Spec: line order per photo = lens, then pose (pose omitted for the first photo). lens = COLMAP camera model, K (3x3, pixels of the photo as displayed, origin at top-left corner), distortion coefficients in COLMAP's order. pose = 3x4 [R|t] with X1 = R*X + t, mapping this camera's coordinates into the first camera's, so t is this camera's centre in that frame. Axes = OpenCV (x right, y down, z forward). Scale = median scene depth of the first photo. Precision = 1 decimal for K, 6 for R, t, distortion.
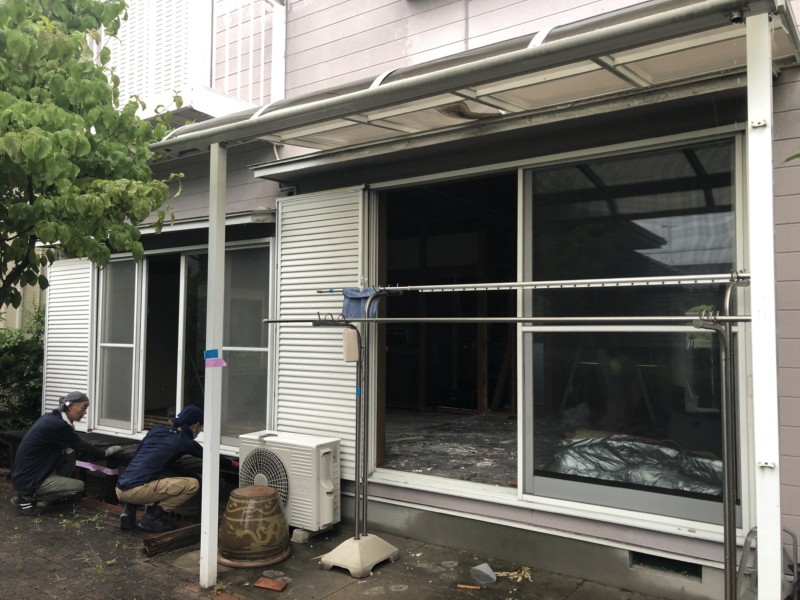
lens RADIAL K [[652.0, 0, 396.7], [0, 652.0, 297.0], [0, 0, 1]] dist [0.007263, 0.003320]
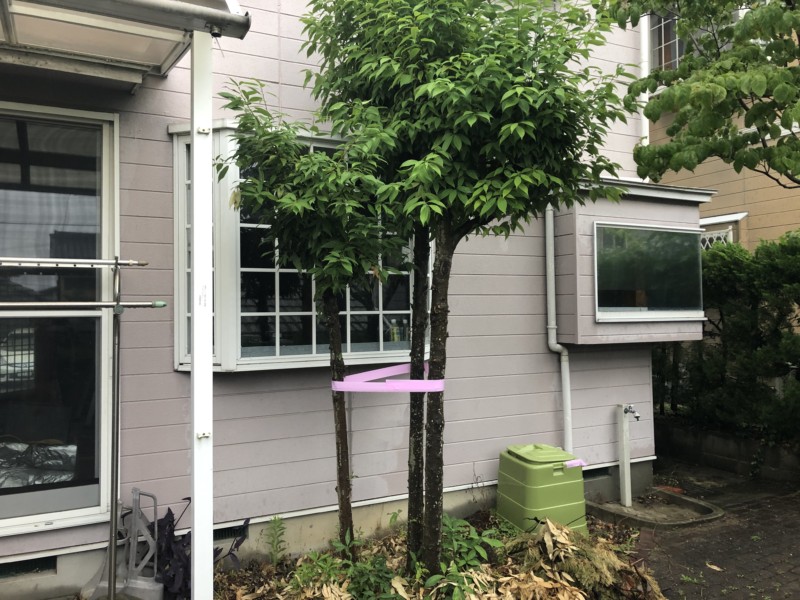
lens RADIAL K [[652.0, 0, 396.7], [0, 652.0, 297.0], [0, 0, 1]] dist [0.007263, 0.003320]
pose [[0.436063, 0.019567, 0.899703, -0.195874], [-0.041961, 0.999118, -0.001392, 0.005045], [-0.898937, -0.037145, 0.436500, 0.132706]]
